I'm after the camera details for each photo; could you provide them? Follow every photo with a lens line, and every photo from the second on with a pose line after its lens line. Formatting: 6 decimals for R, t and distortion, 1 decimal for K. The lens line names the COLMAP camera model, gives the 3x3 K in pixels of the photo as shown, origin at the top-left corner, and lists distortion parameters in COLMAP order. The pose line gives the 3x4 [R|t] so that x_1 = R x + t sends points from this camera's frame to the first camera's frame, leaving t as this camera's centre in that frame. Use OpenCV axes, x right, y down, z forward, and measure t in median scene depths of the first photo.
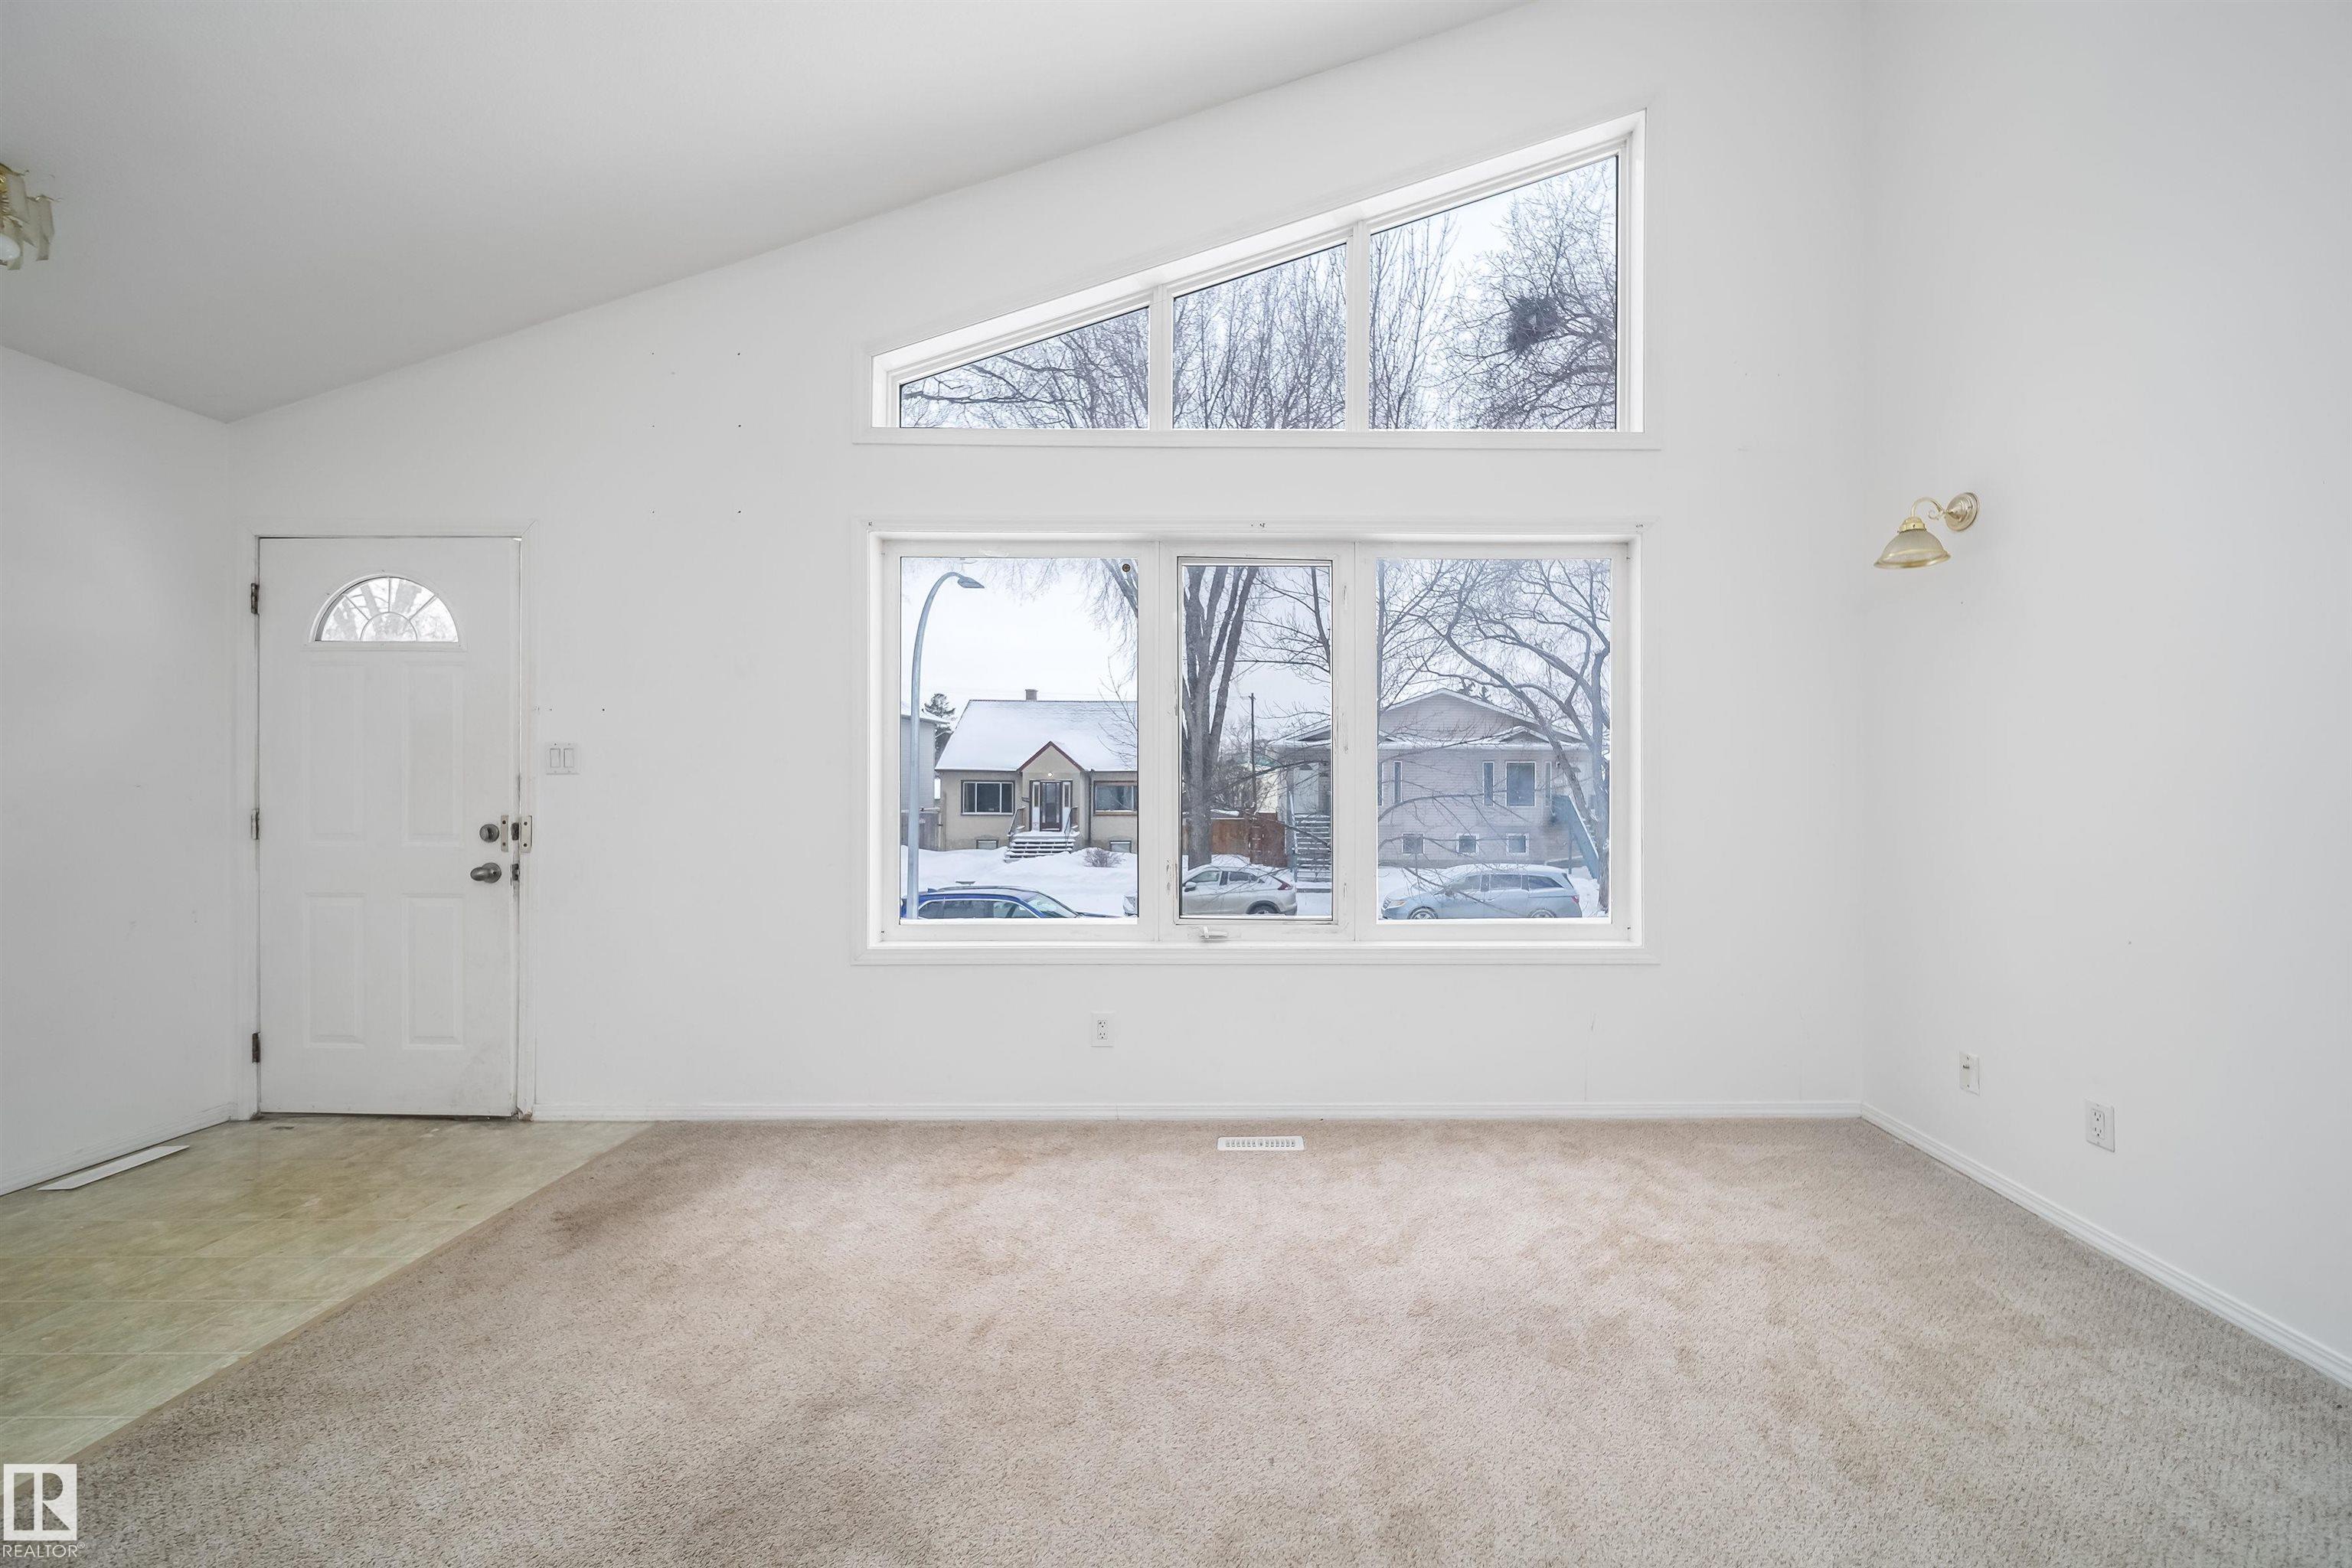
lens RADIAL K [[842.6, 0, 1266.6], [0, 842.6, 788.6], [0, 0, 1]] dist [-0.002142, -0.000504]
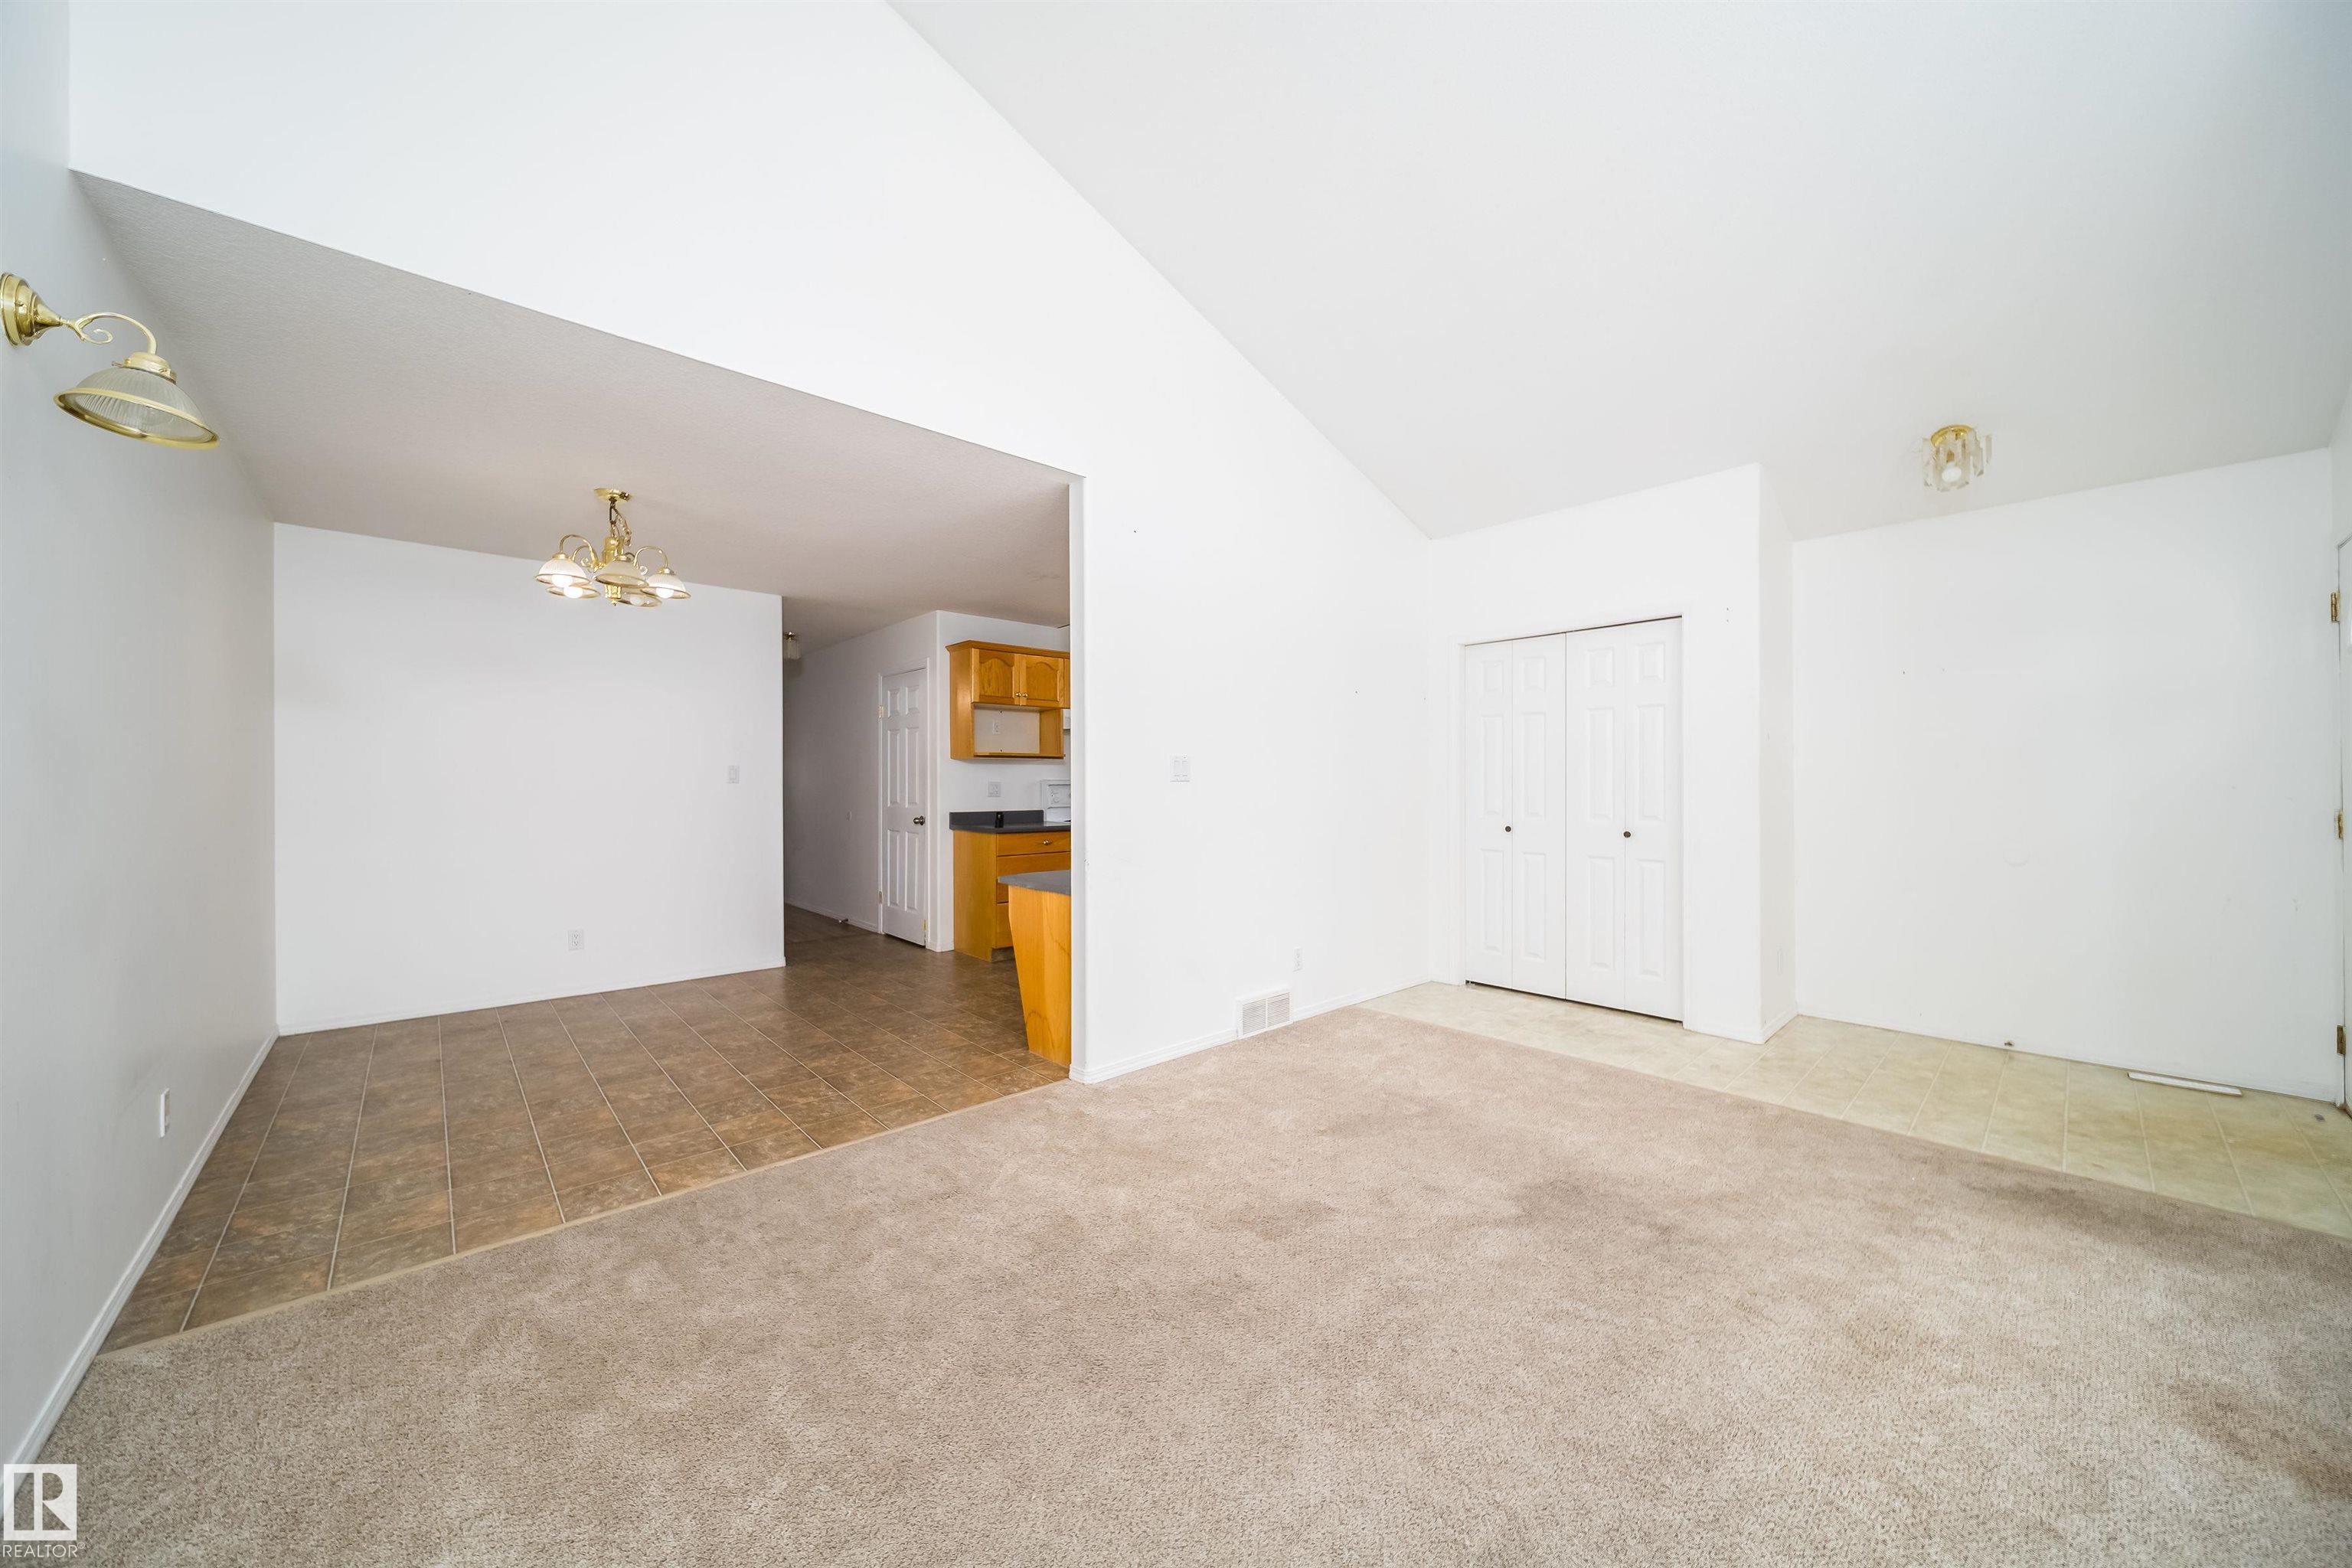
lens RADIAL K [[873.7, 0, 1162.8], [0, 873.7, 802.3], [0, 0, 1]] dist [0.000274, -0.001819]
pose [[-0.763139, 0.014689, -0.646068, 0.595519], [-0.001780, 0.999690, 0.024832, -0.008469], [0.646232, 0.020101, -0.762876, 0.882558]]
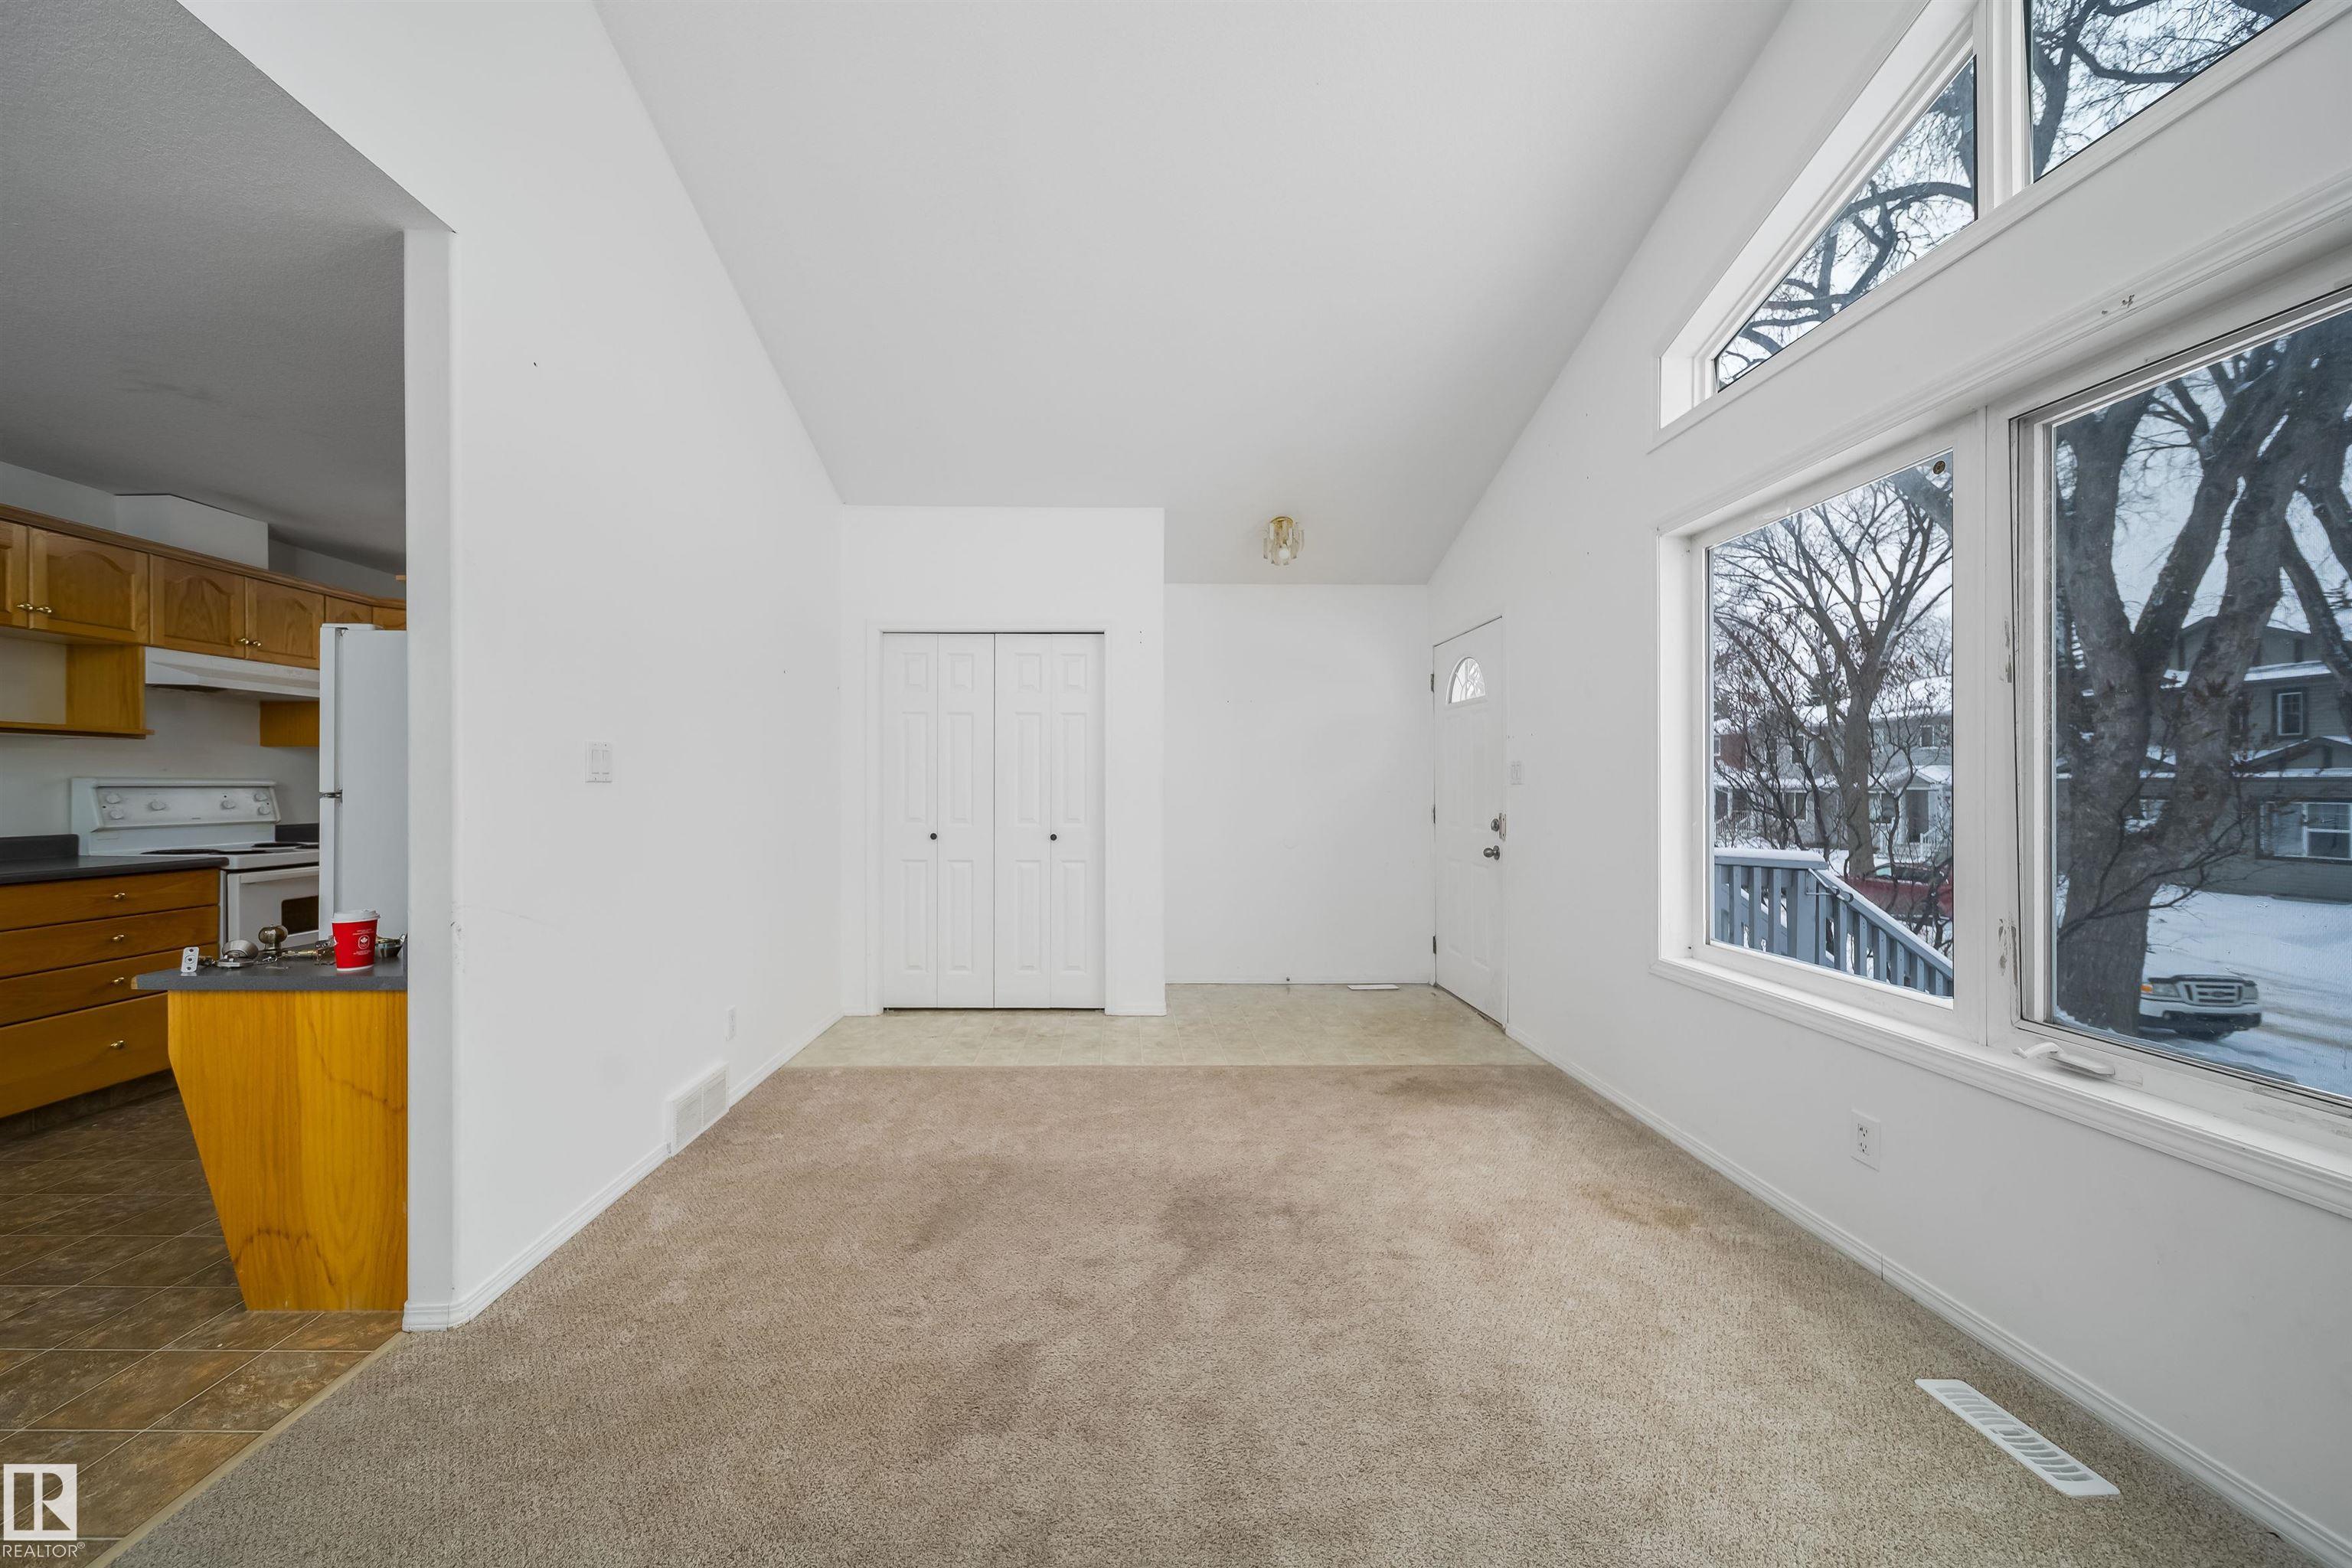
lens RADIAL K [[873.7, 0, 1162.8], [0, 873.7, 802.3], [0, 0, 1]] dist [0.000274, -0.001819]
pose [[0.011735, 0.015570, -0.999810, 0.569116], [-0.007811, 0.999850, 0.015479, -0.005015], [0.999901, 0.007628, 0.011855, 0.427387]]
